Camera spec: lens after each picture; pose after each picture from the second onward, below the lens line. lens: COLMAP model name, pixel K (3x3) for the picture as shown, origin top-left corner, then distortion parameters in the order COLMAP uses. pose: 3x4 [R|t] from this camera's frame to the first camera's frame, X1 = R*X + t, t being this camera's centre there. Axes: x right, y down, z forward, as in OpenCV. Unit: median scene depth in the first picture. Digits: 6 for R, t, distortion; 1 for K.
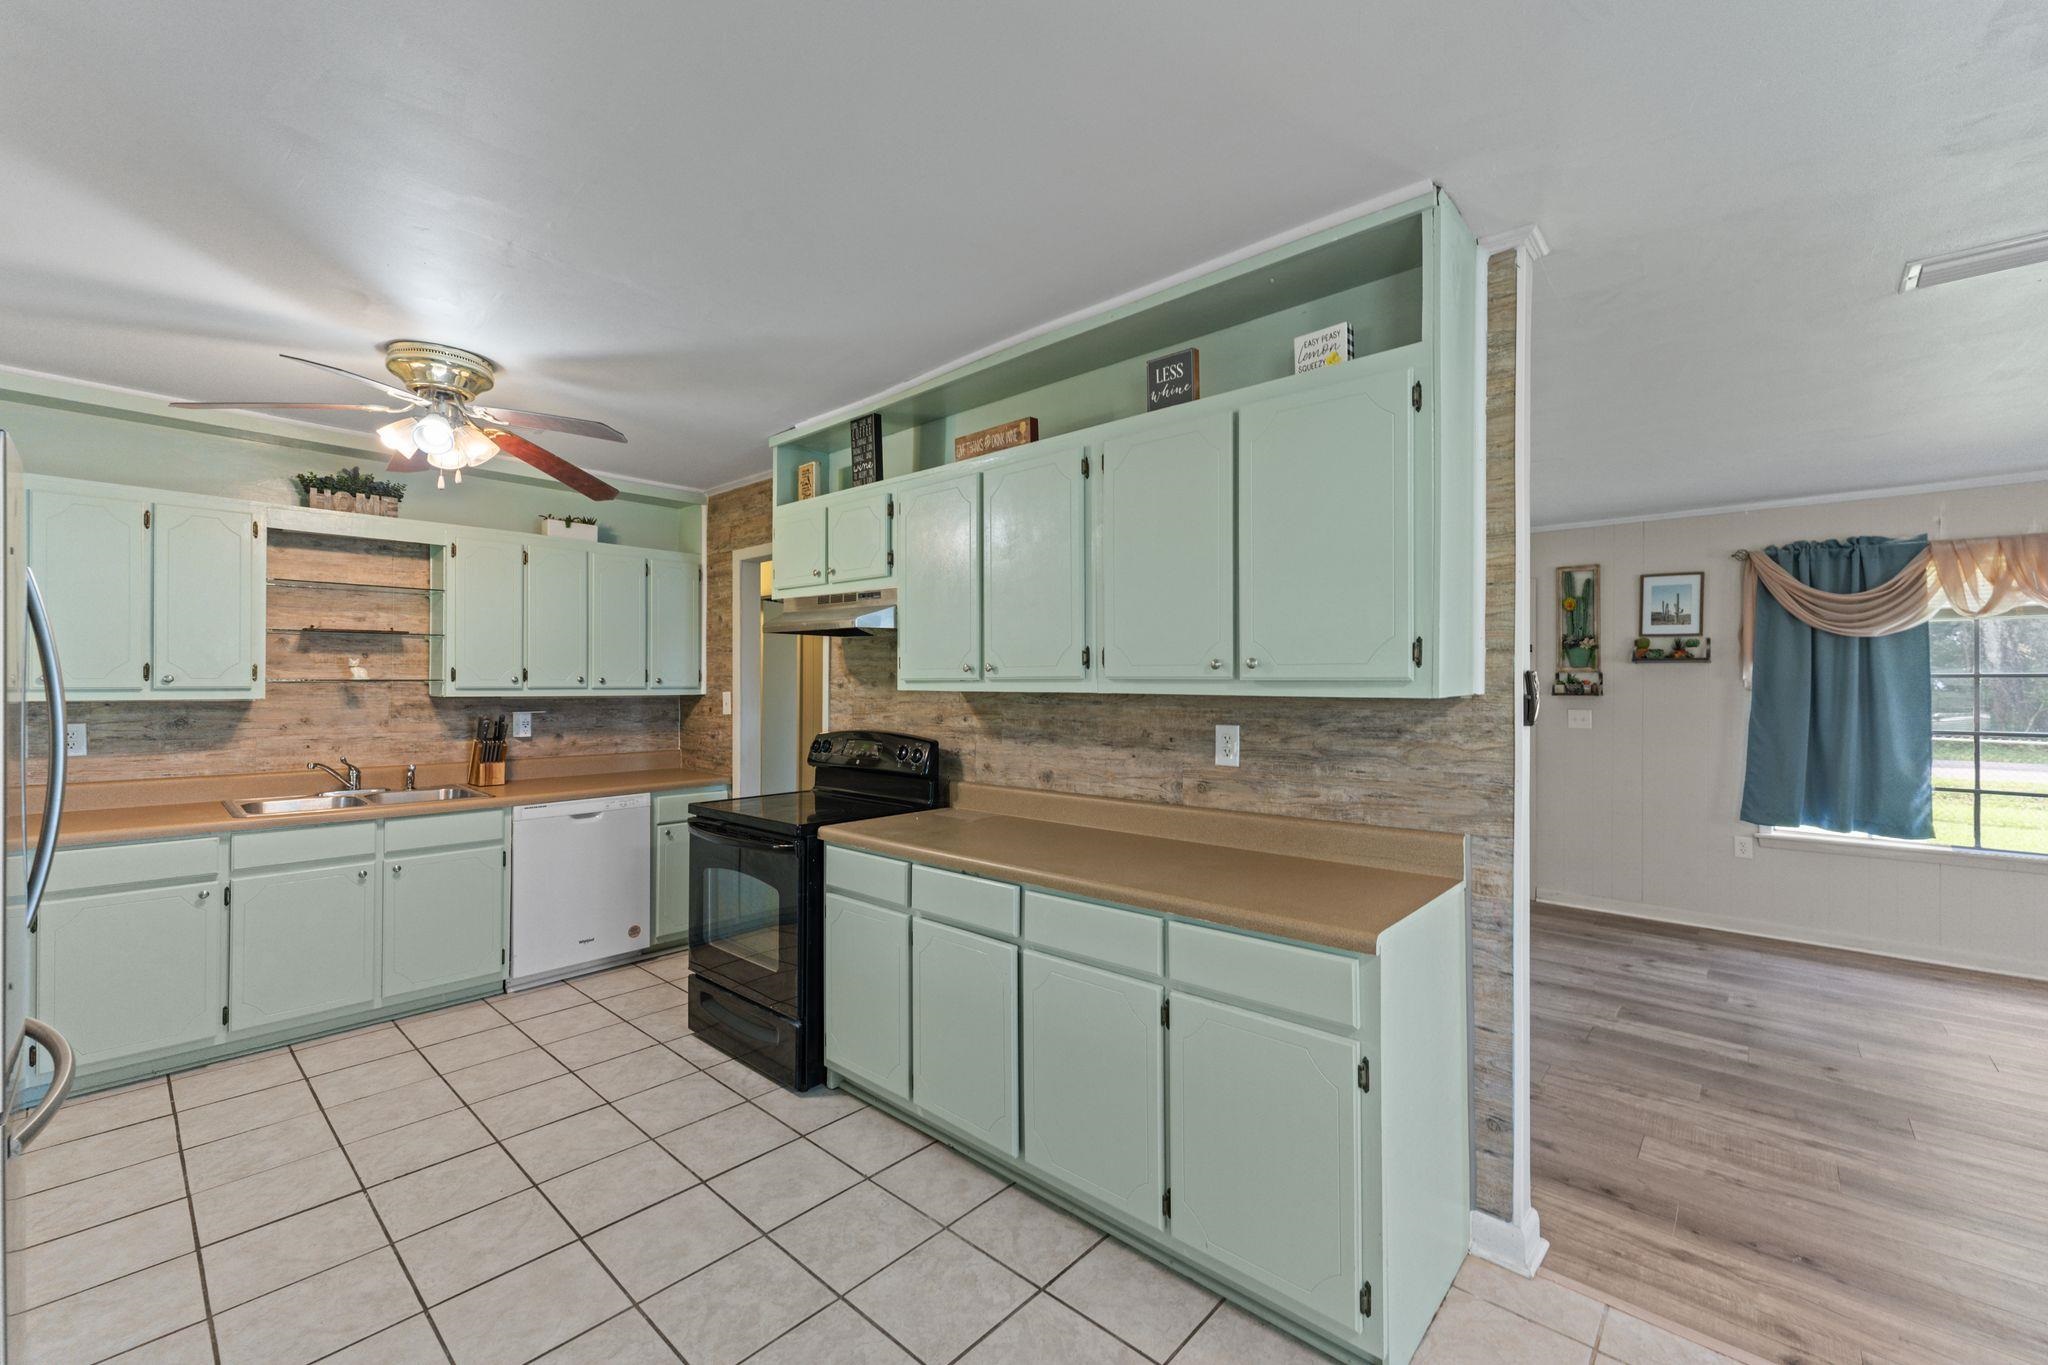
lens RADIAL K [[828.7, 0, 1016.5], [0, 828.7, 678.2], [0, 0, 1]] dist [0.000493, 0.000005]
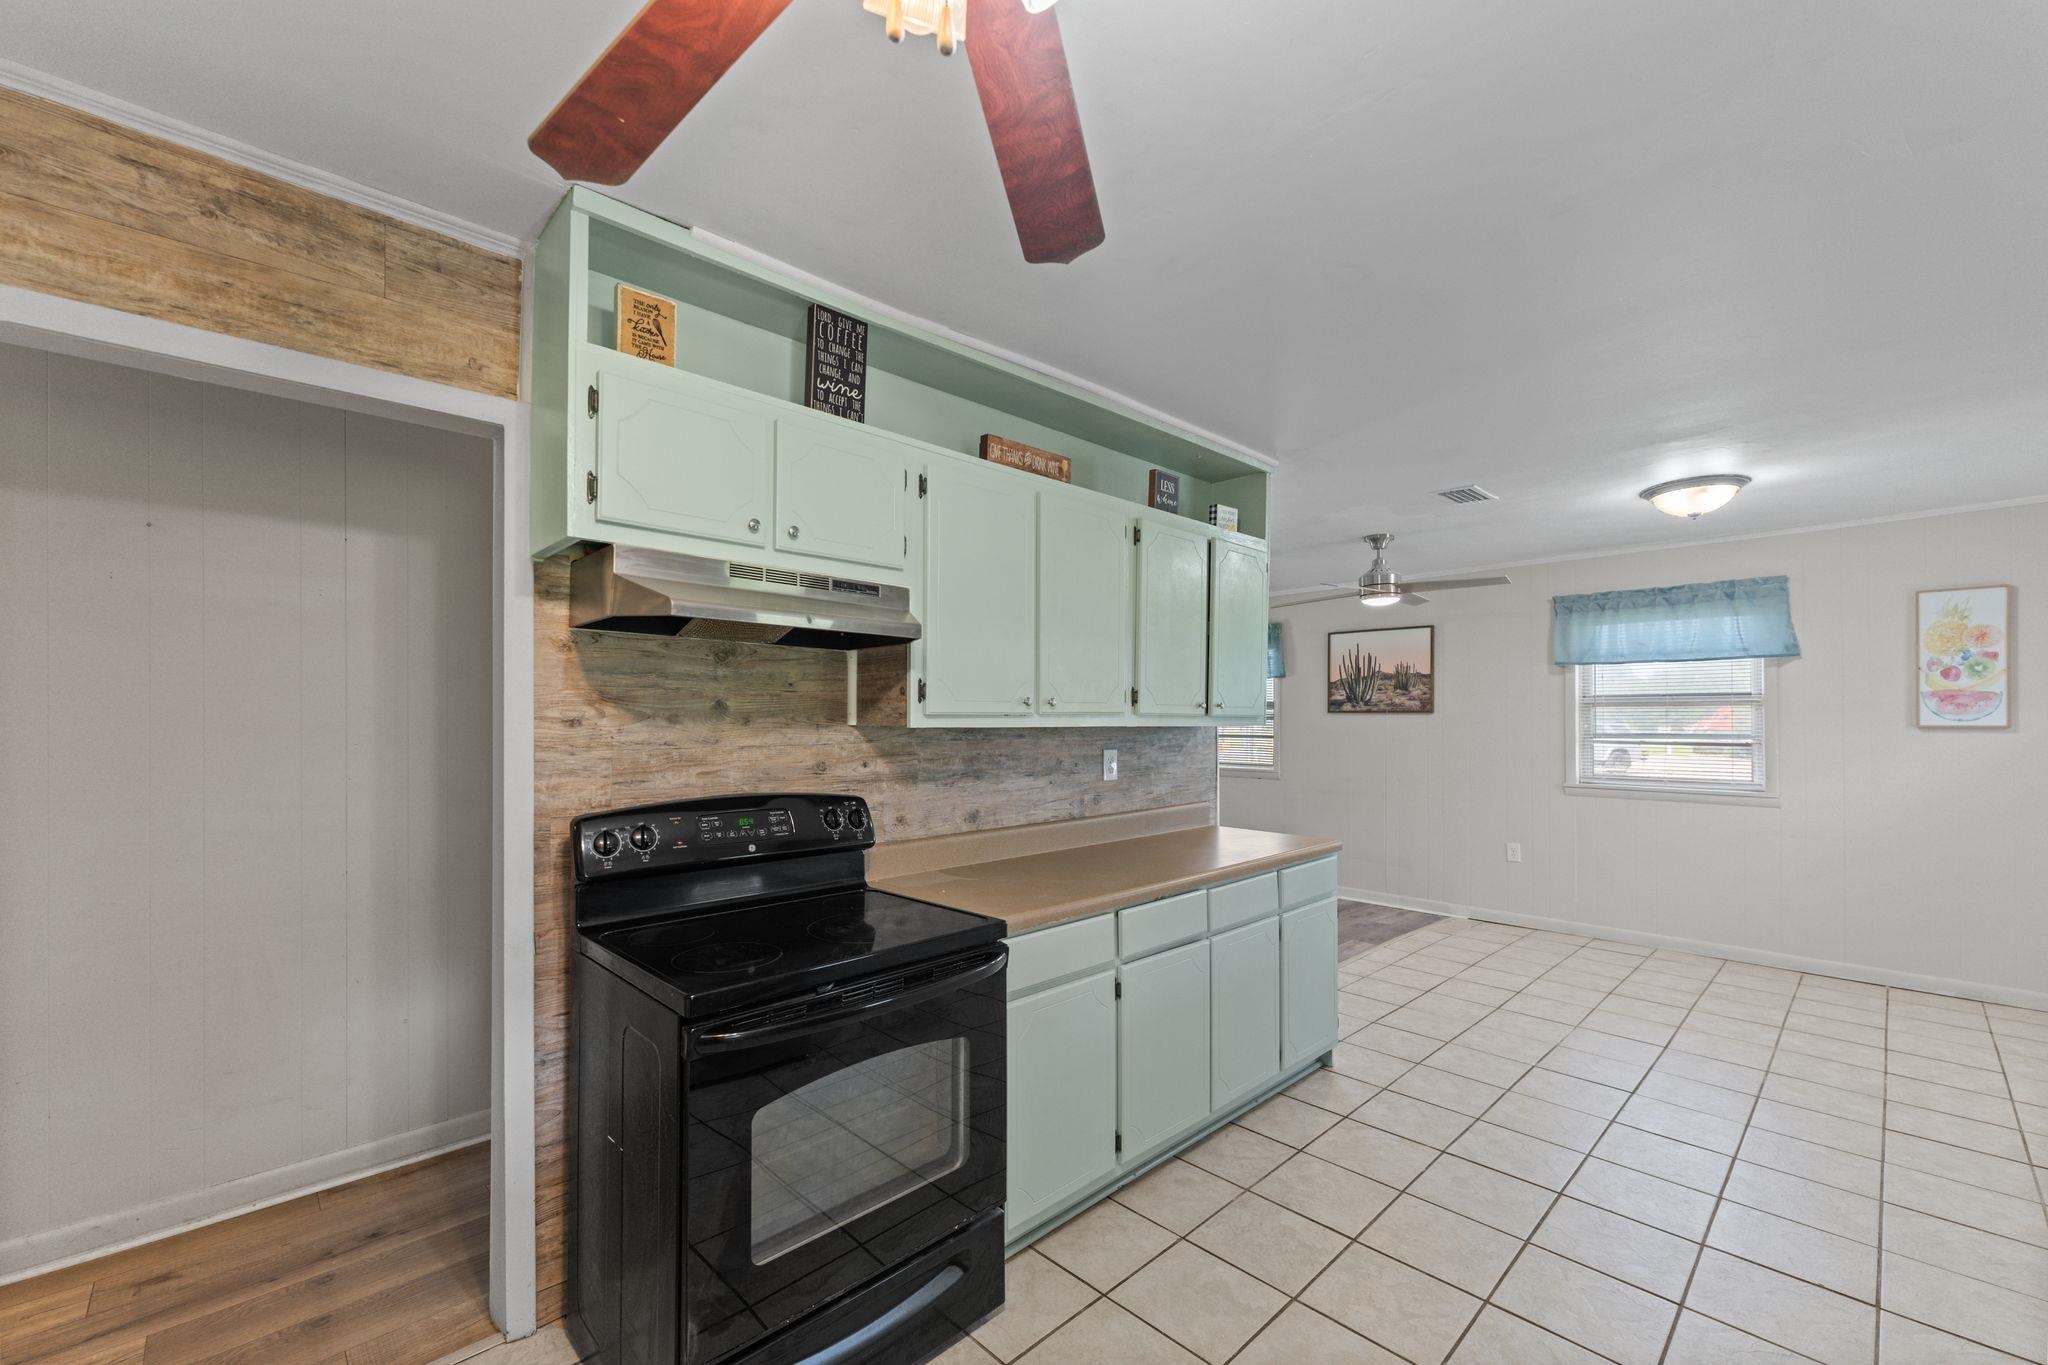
lens RADIAL K [[828.8, 0, 1023.3], [0, 828.8, 708.0], [0, 0, 1]] dist [0.000693, 0.000040]
pose [[0.070406, 0.011205, 0.997455, -0.826552], [-0.007217, 0.999916, -0.010723, 0.004352], [-0.997492, -0.006443, 0.070481, 0.805062]]
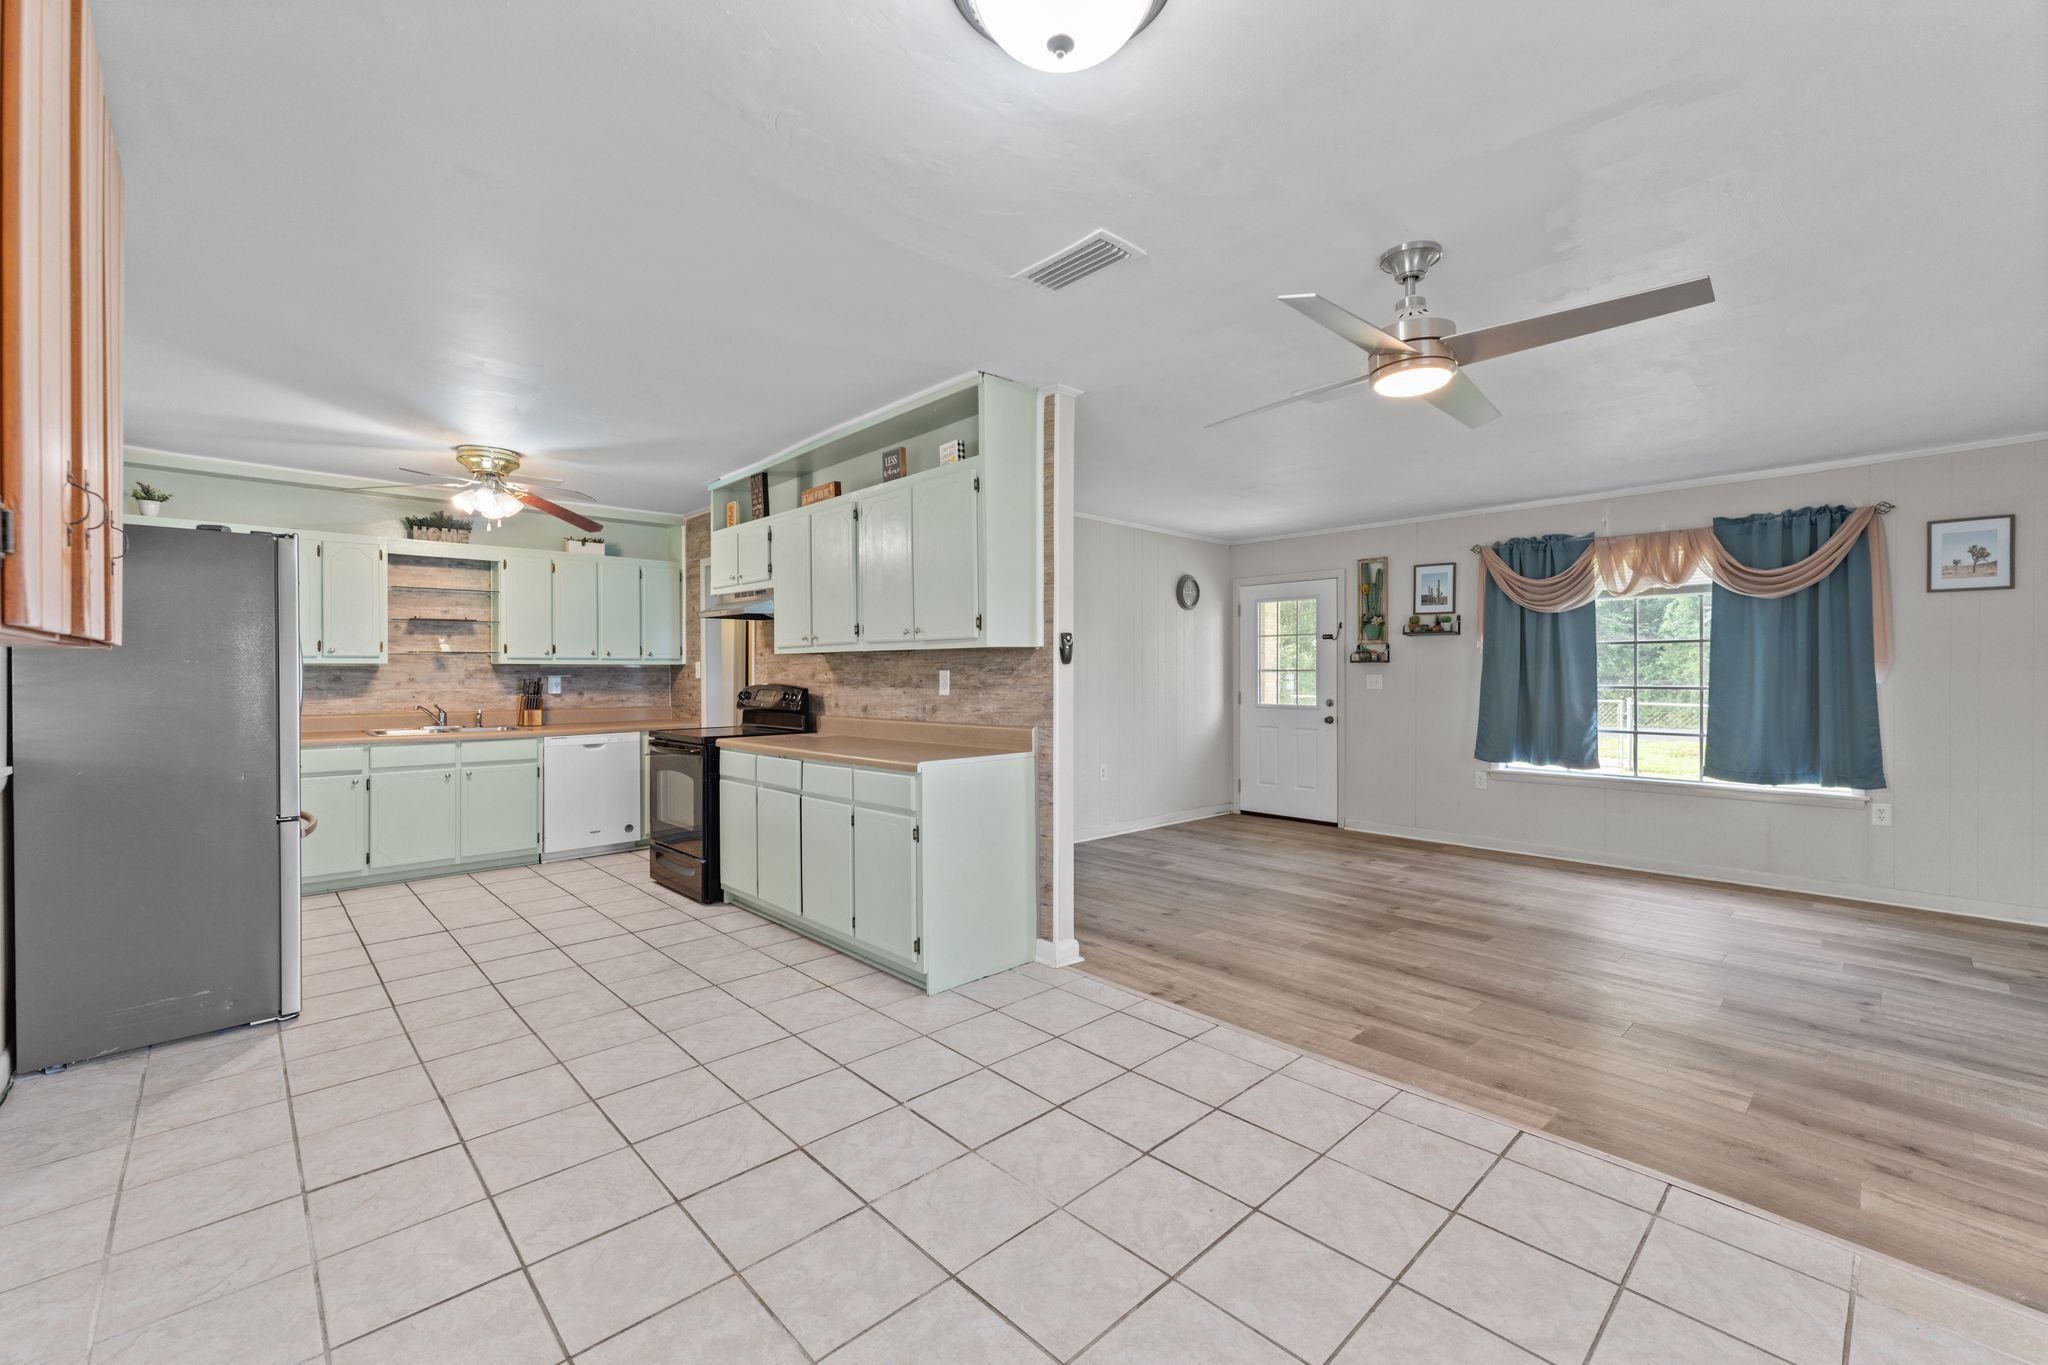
lens RADIAL K [[844.0, 0, 1022.8], [0, 844.0, 670.7], [0, 0, 1]] dist [-0.000886, -0.000028]
pose [[0.996998, -0.005697, -0.077220, 0.413743], [0.006090, 0.999970, 0.004864, 0.038675], [0.077190, -0.005319, 0.997002, -0.497962]]
